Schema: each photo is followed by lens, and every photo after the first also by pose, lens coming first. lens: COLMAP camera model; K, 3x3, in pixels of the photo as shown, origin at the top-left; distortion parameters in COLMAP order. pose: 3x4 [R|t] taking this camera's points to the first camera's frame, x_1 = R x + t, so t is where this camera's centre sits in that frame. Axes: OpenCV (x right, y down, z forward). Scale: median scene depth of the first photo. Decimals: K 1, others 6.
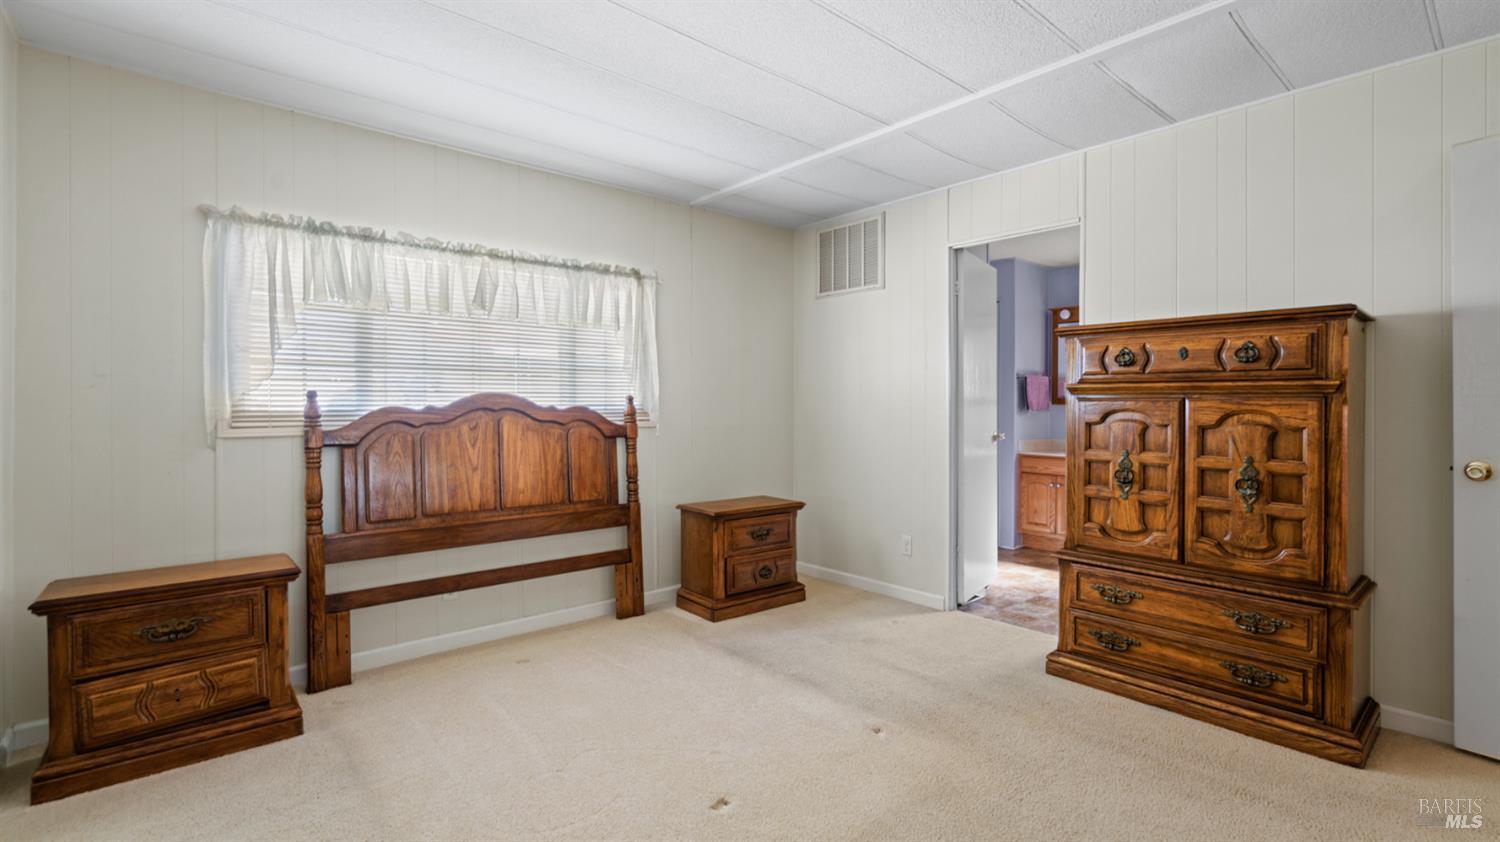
lens RADIAL K [[676.7, 0, 750.0], [0, 676.7, 421.0], [0, 0, 1]] dist [0.000472, 0.000113]
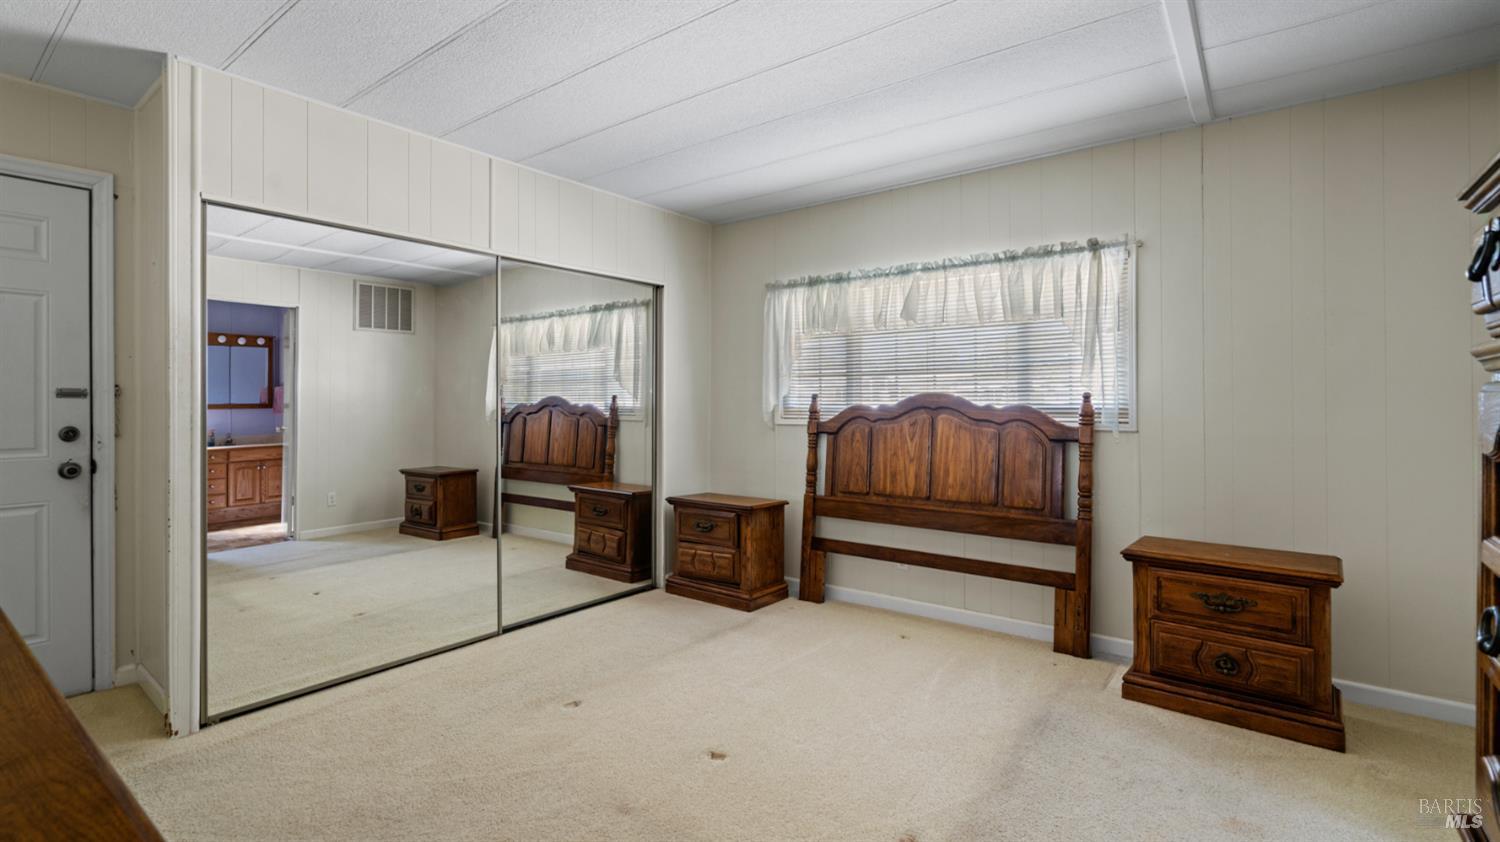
lens RADIAL K [[677.5, 0, 750.0], [0, 677.5, 421.0], [0, 0, 1]] dist [-0.000510, 0.000027]
pose [[0.205565, 0.025770, -0.978304, 0.638583], [-0.022189, 0.999519, 0.021666, -0.013451], [0.978392, 0.017253, 0.206038, 0.485609]]
